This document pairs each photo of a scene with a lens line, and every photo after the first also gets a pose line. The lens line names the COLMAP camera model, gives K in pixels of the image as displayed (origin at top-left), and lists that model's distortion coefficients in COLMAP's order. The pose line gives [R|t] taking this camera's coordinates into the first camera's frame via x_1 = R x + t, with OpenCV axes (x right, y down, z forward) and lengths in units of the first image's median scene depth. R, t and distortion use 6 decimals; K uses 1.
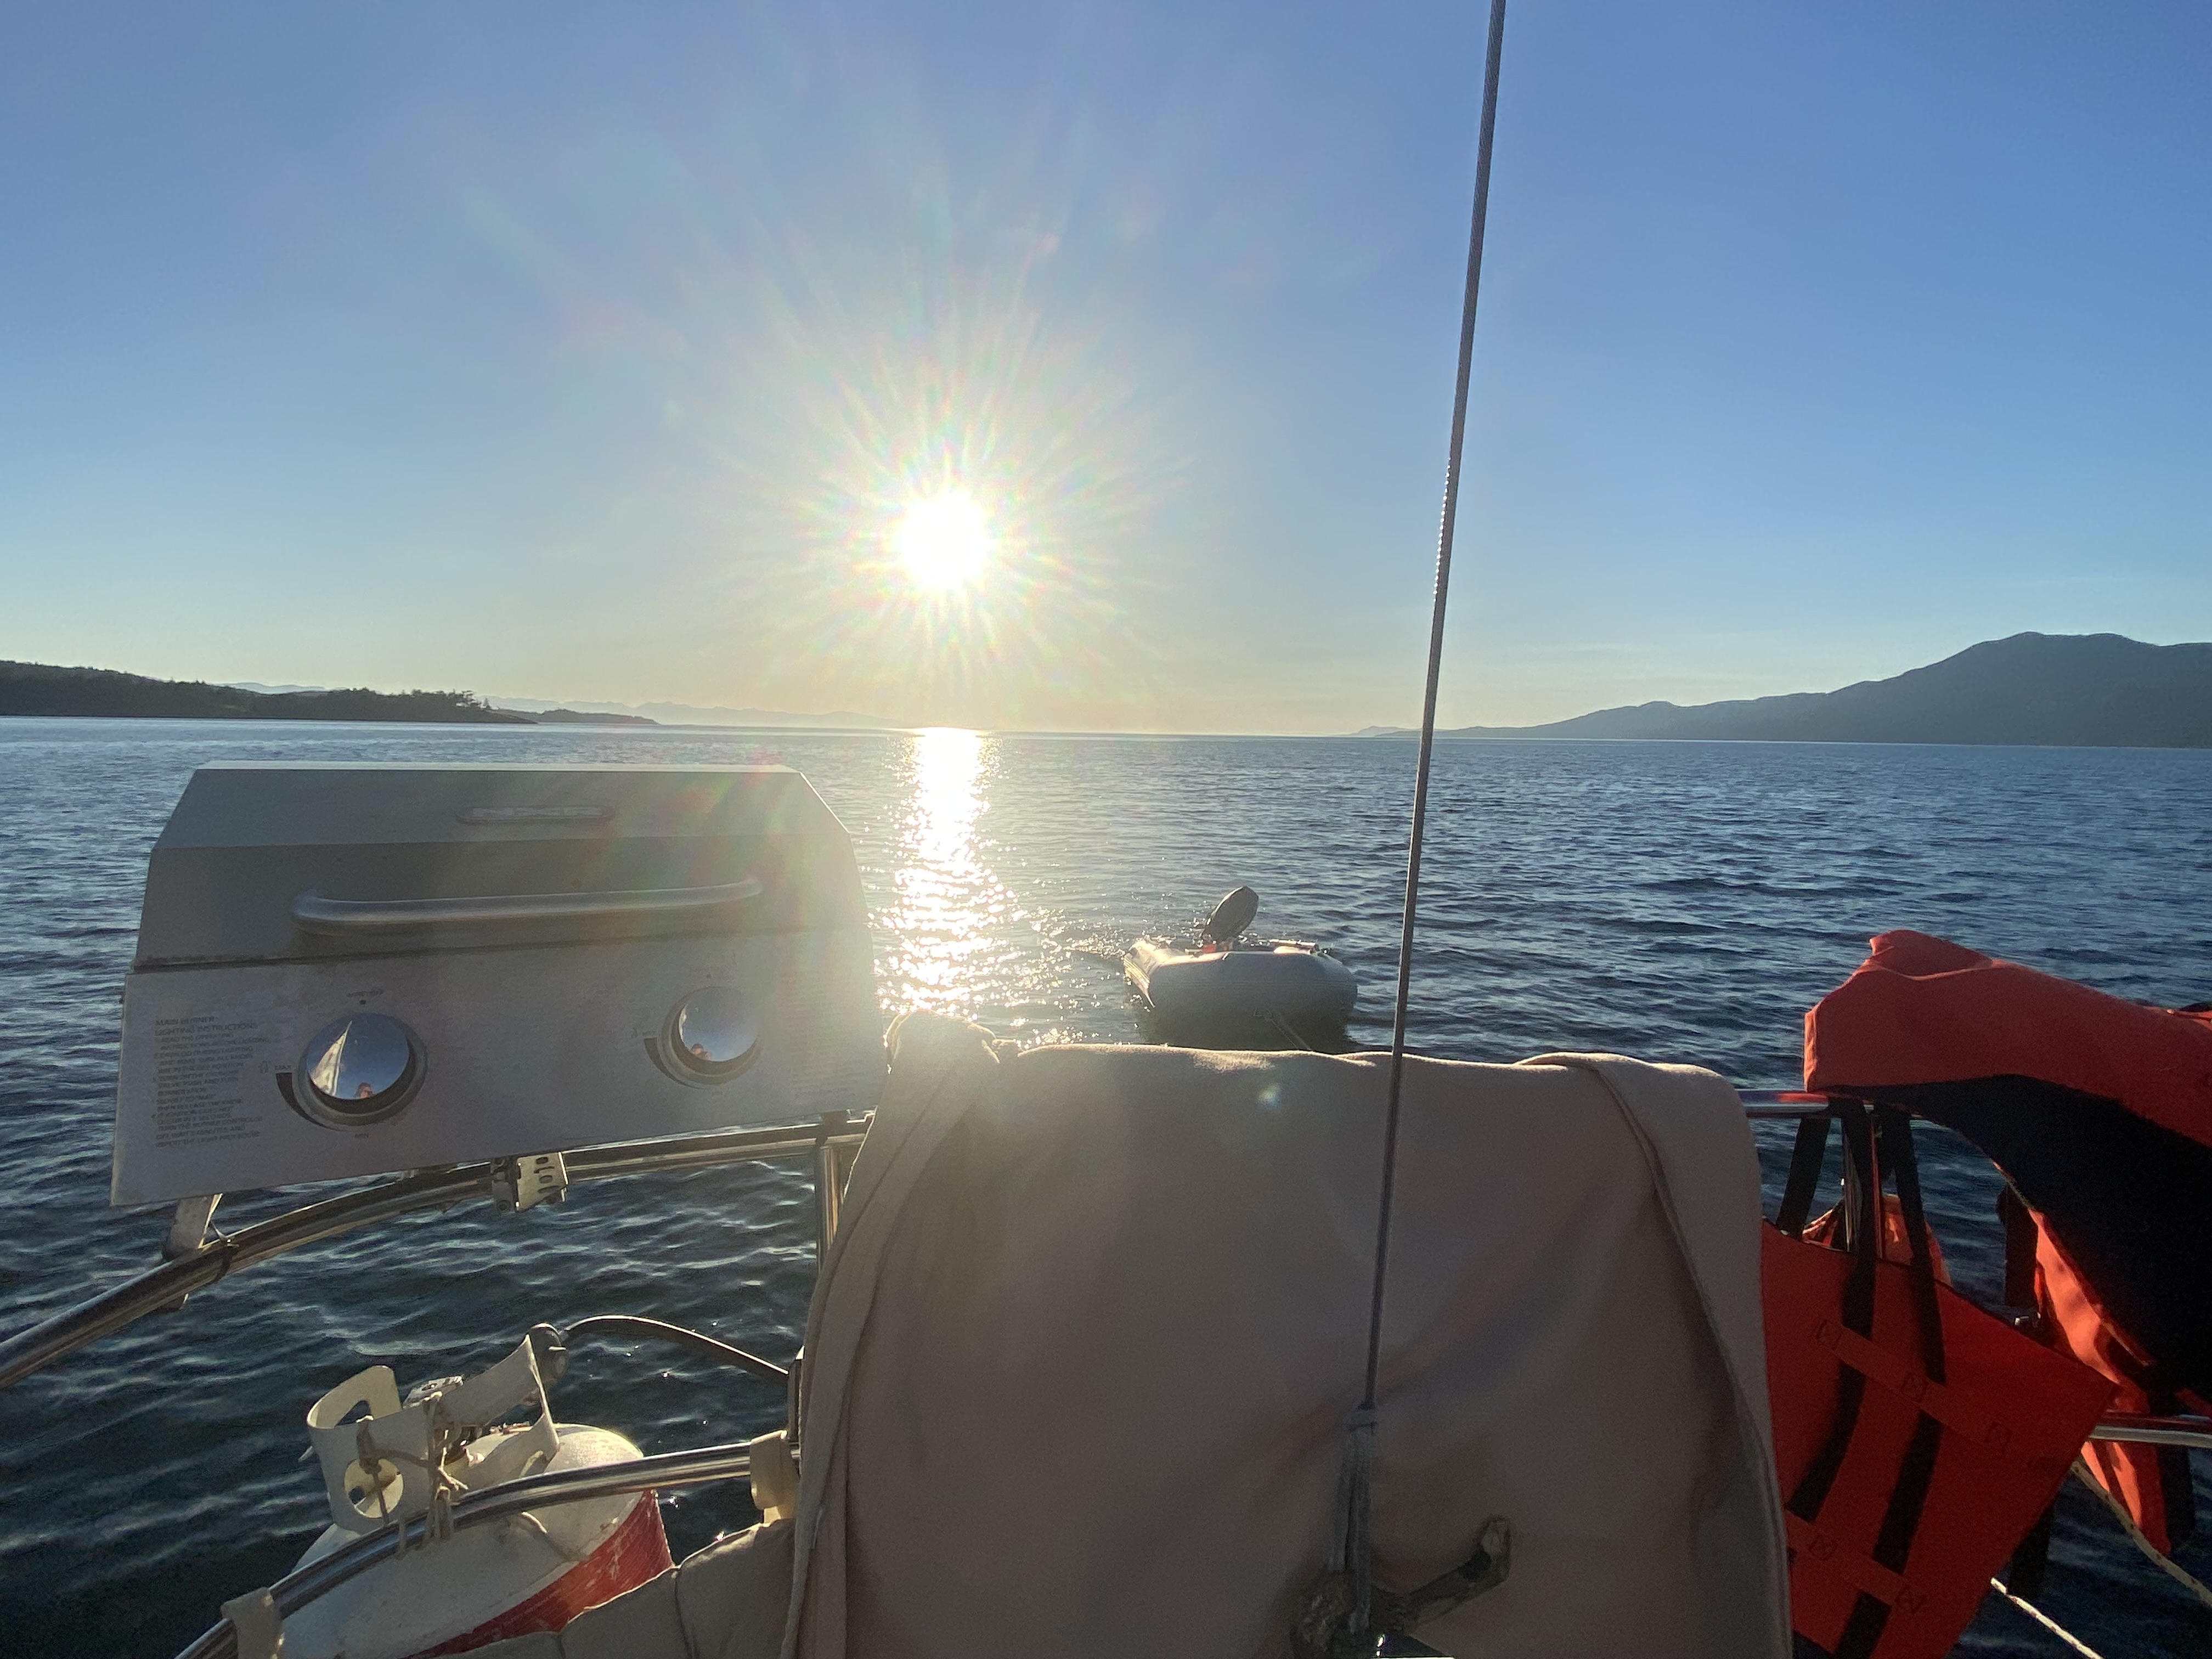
lens RADIAL K [[1217.2, 0, 1106.0], [0, 1217.2, 829.5], [0, 0, 1]] dist [-0.016399, -0.003853]
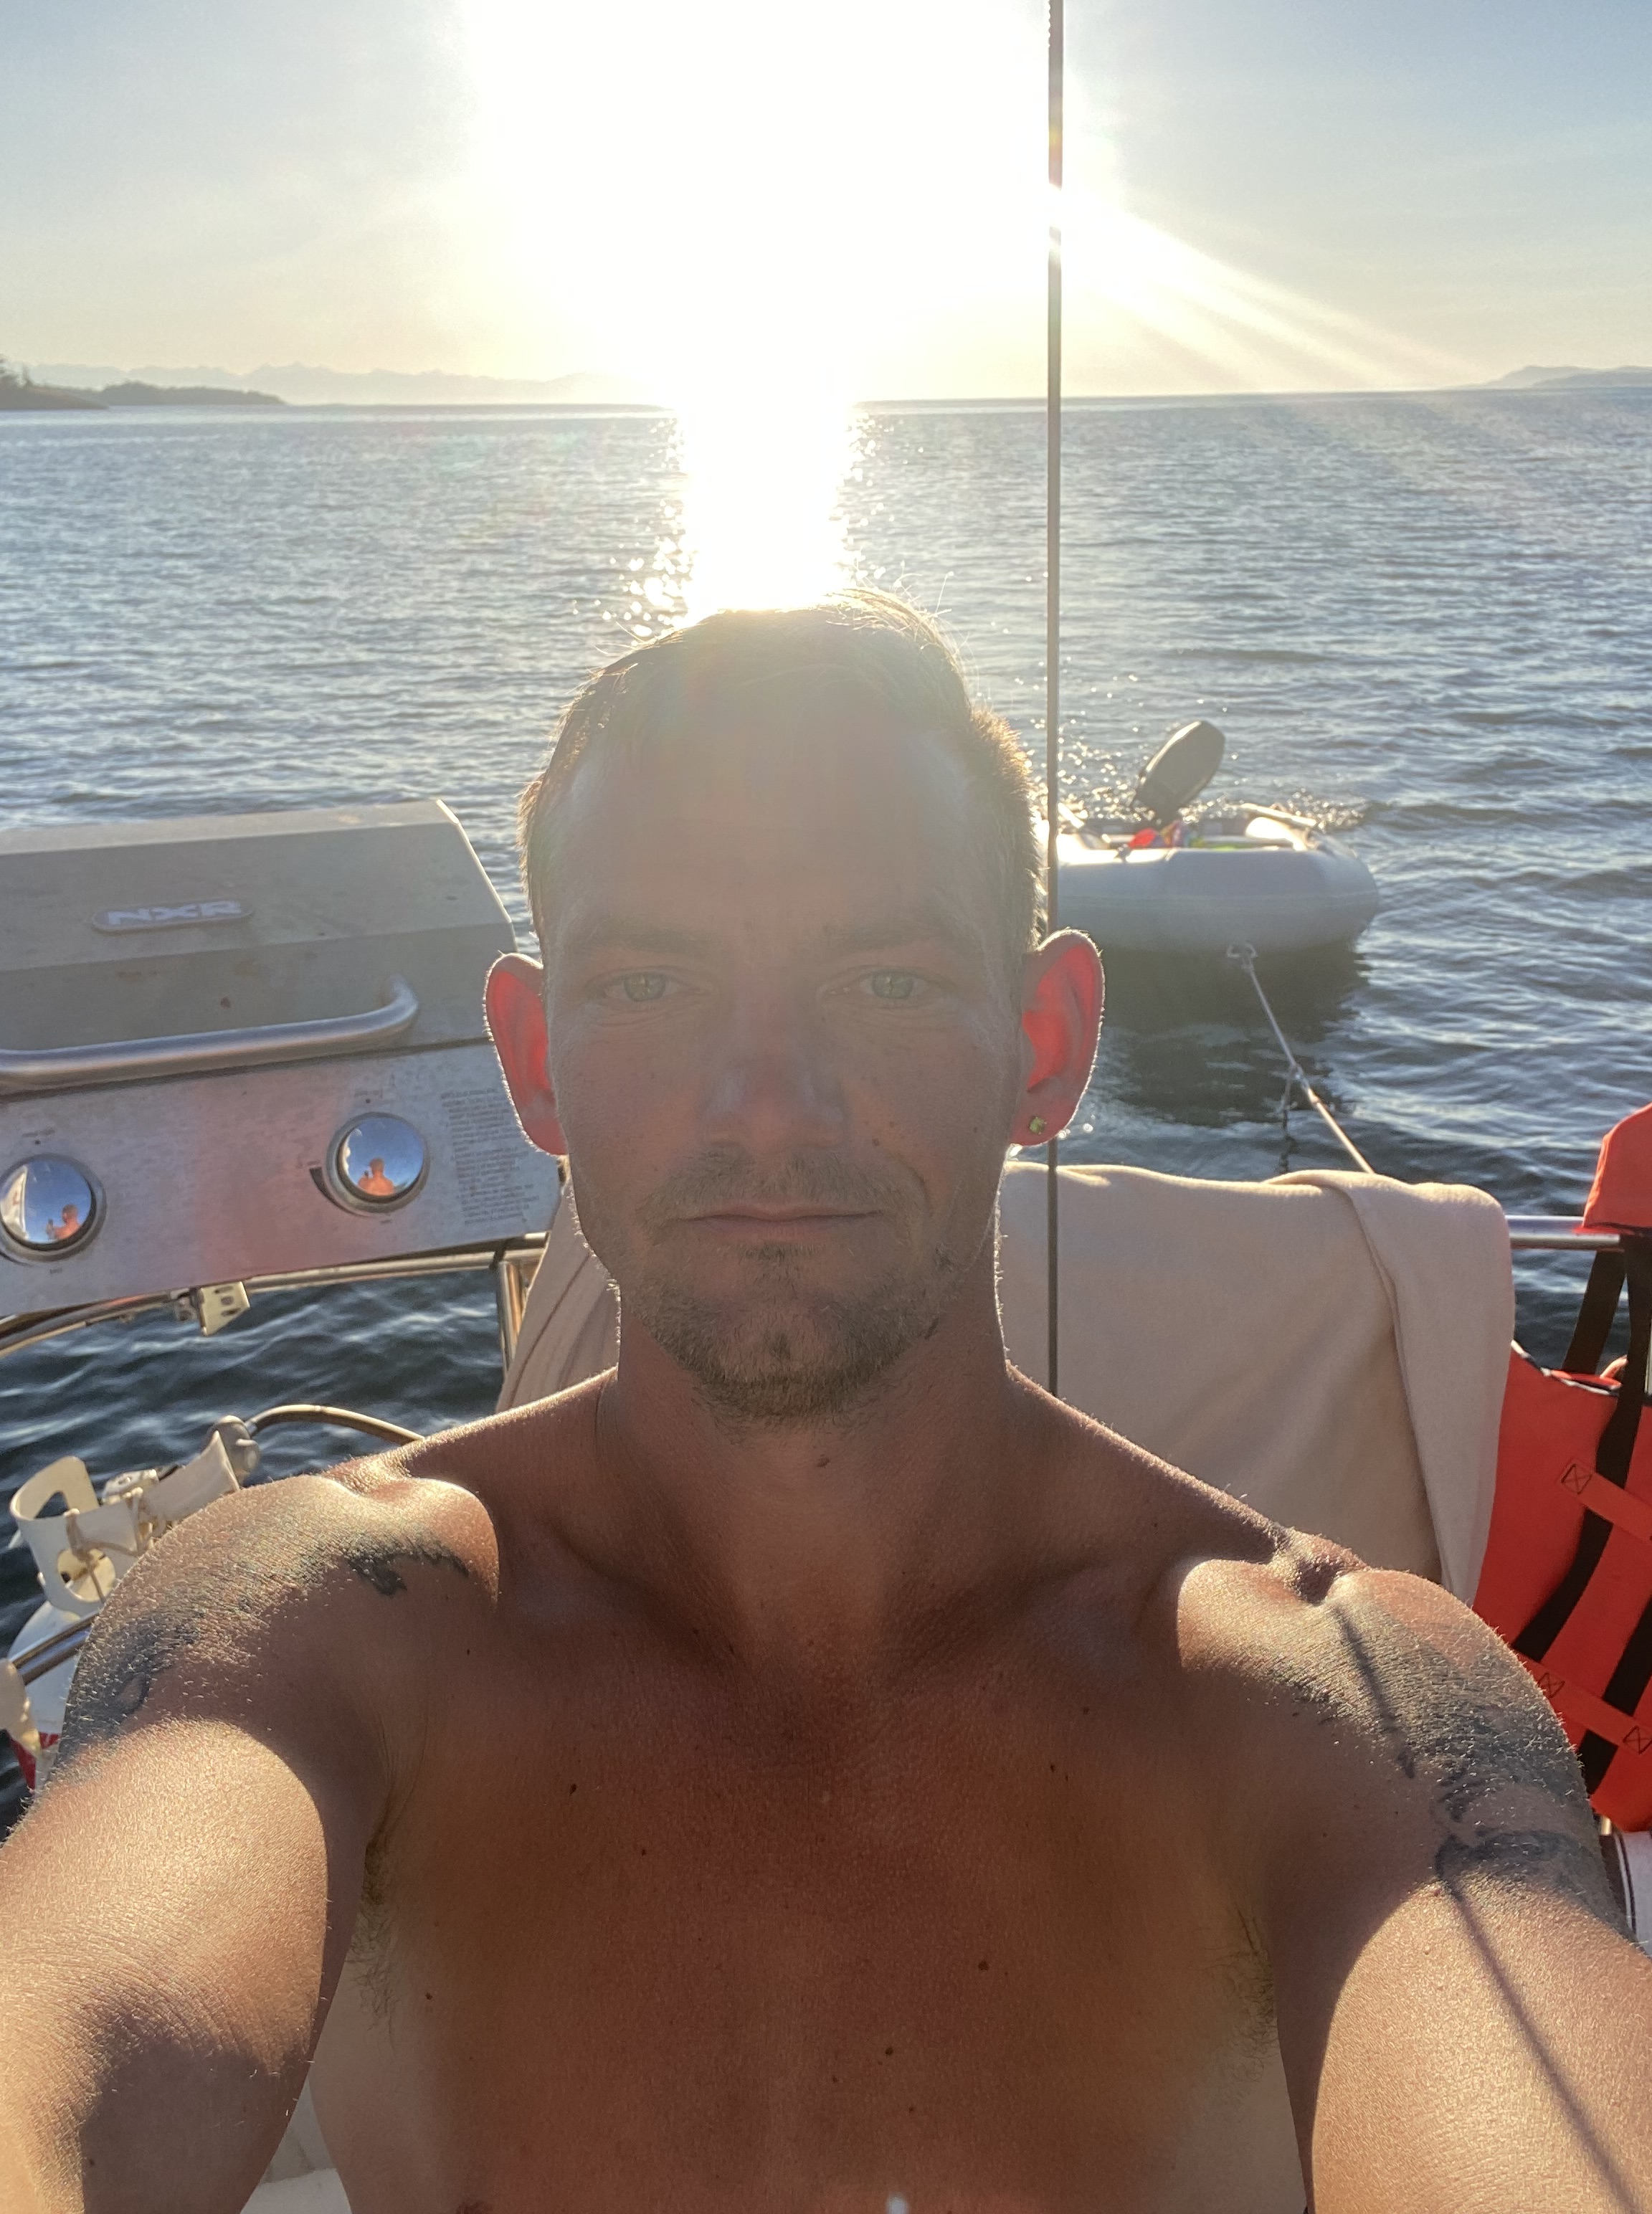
lens RADIAL K [[1953.2, 0, 826.0], [0, 1953.2, 1107.0], [0, 0, 1]] dist [-0.013855, 0.000493]
pose [[0.995200, 0.013932, -0.096862, 0.168911], [0.012010, 0.964945, 0.262178, -0.257111], [0.097119, -0.262083, 0.960146, -0.417599]]
